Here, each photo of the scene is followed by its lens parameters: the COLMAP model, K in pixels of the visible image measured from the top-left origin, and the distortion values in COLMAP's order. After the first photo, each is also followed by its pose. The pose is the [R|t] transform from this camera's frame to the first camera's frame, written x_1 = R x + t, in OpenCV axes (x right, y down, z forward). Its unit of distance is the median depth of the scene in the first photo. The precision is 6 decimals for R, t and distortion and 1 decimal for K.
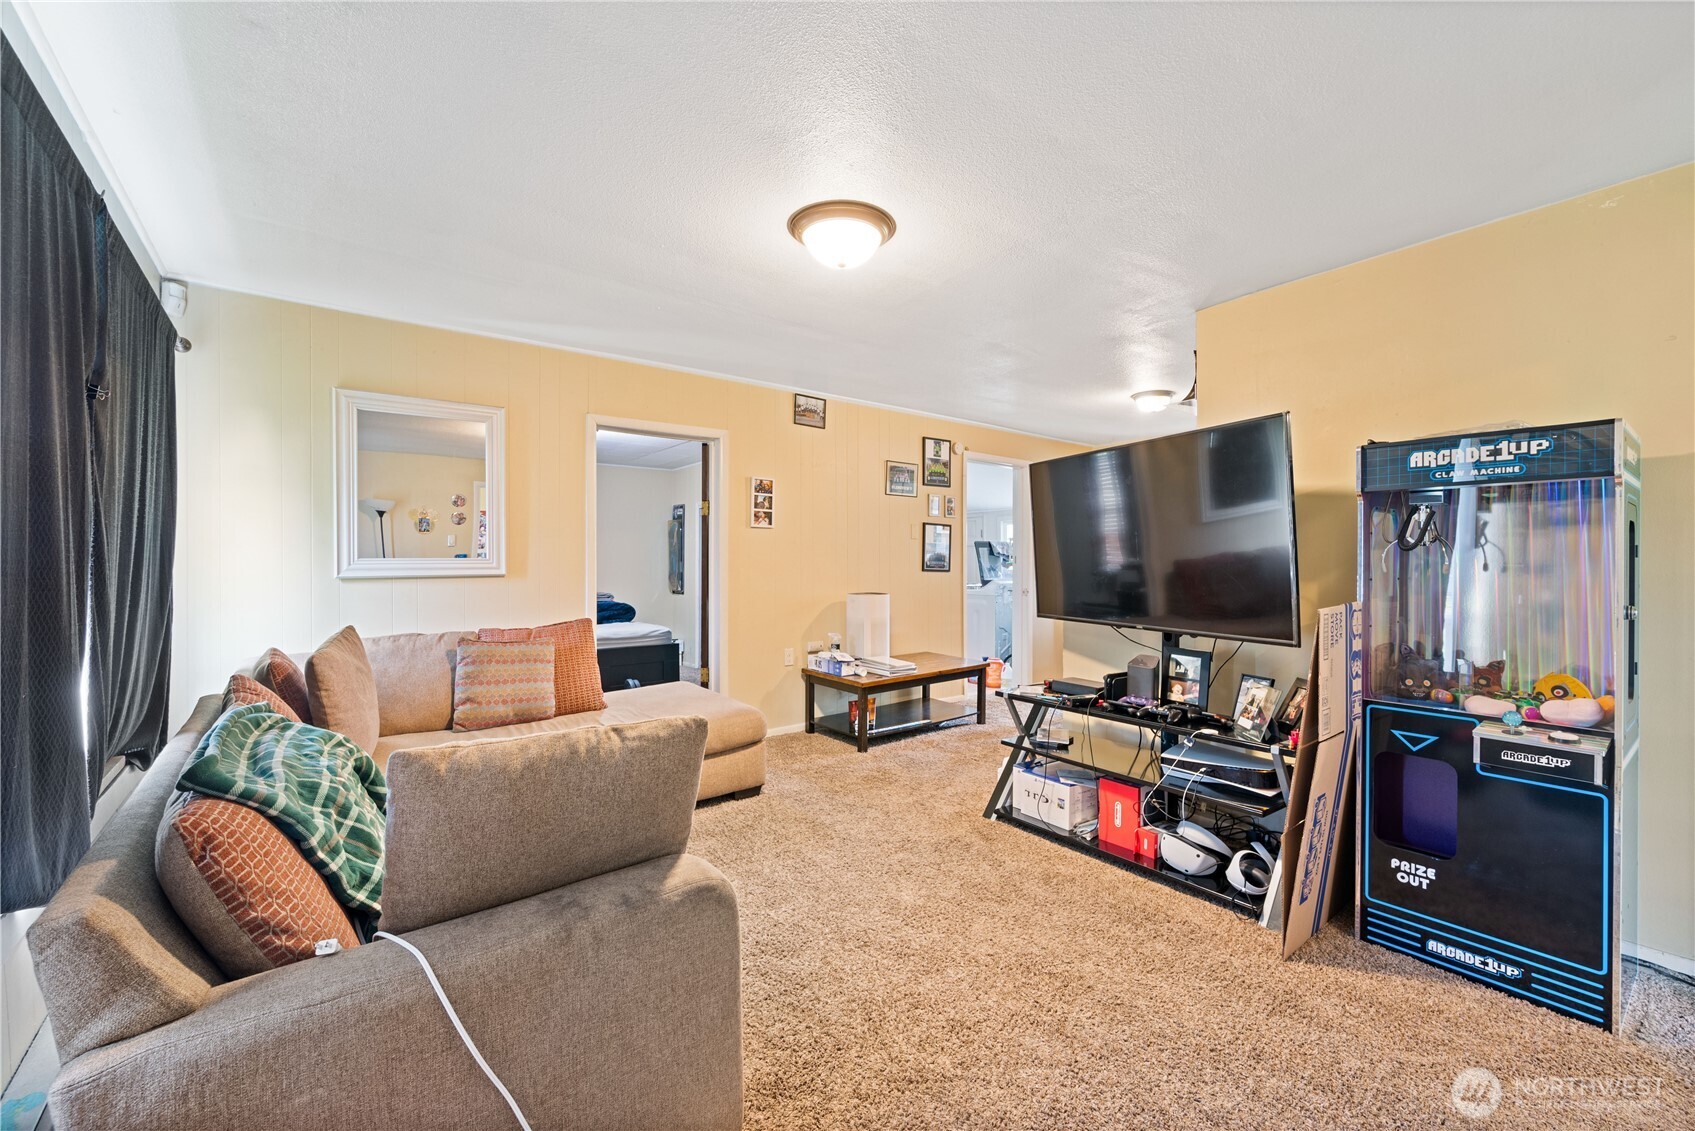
lens RADIAL K [[700.9, 0, 840.5], [0, 700.9, 562.7], [0, 0, 1]] dist [0.002337, 0.000138]
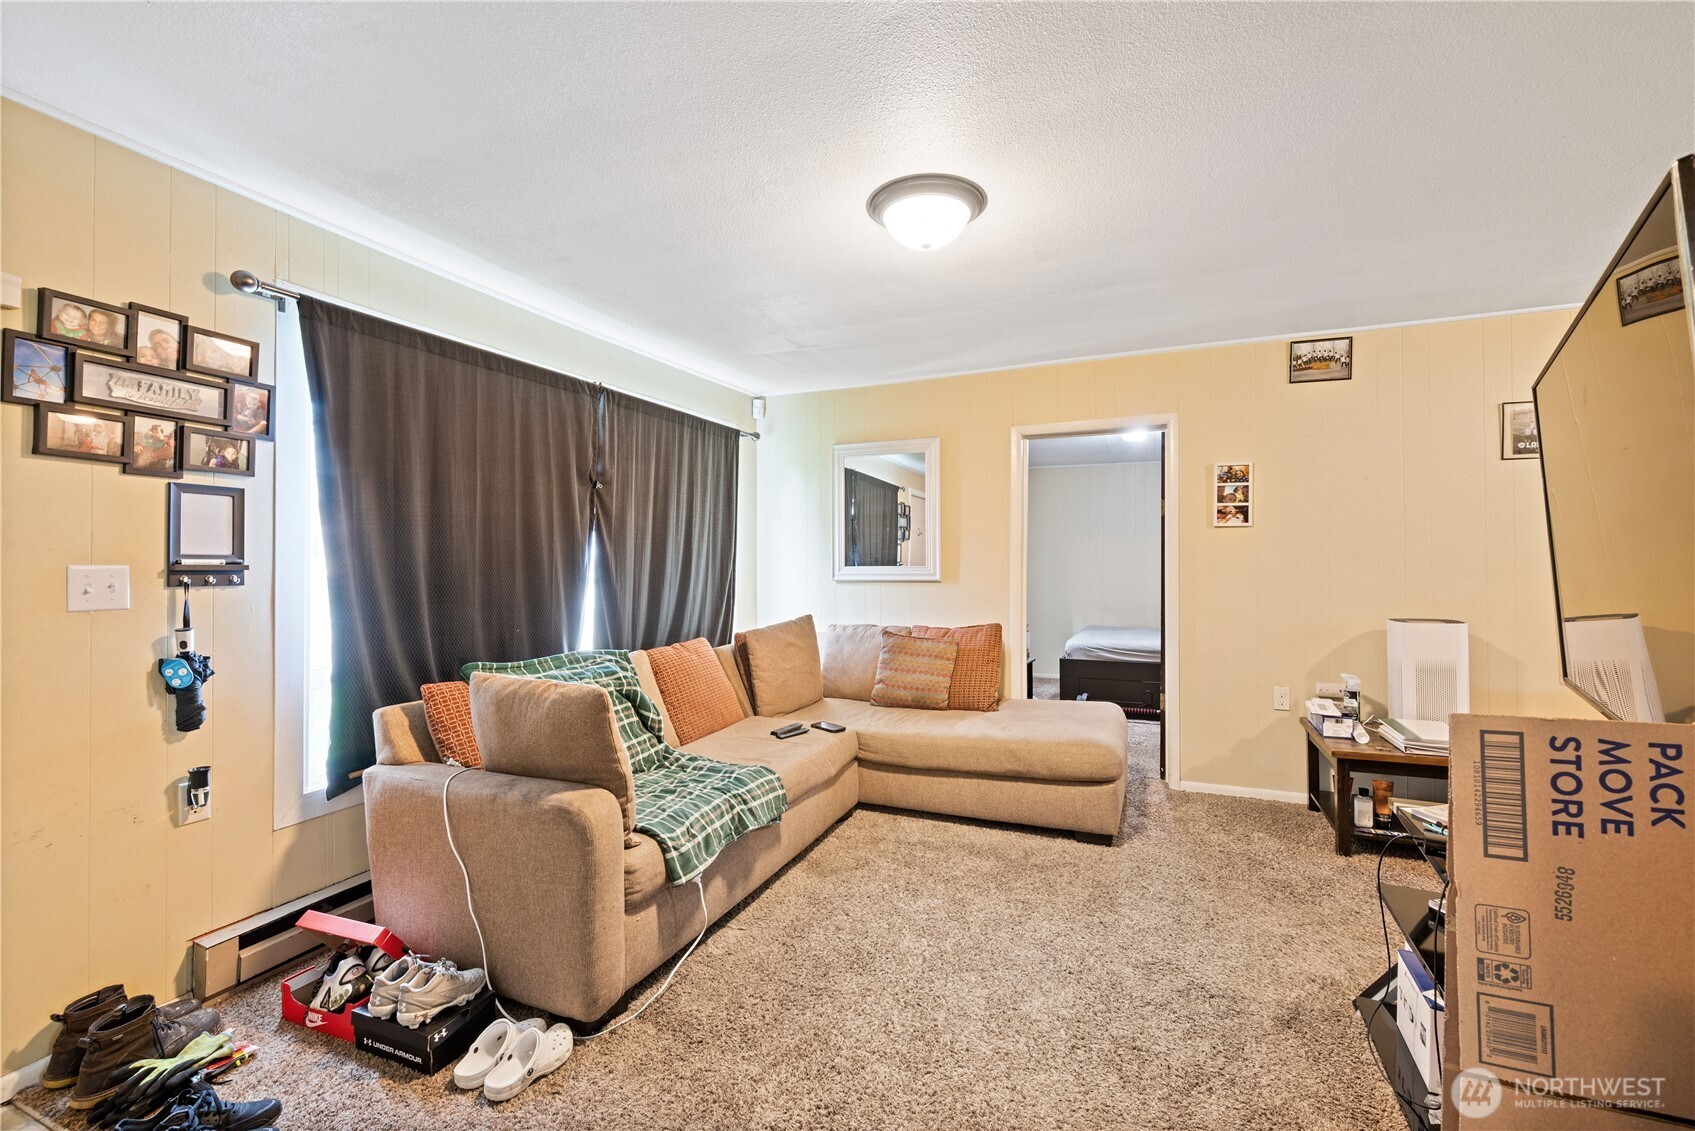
lens RADIAL K [[700.9, 0, 840.5], [0, 700.9, 562.7], [0, 0, 1]] dist [0.002337, 0.000138]
pose [[0.487118, -0.009384, -0.873286, 0.379115], [-0.005882, 0.999884, -0.014025, 0.004146], [0.873316, 0.011969, 0.487006, 0.249767]]
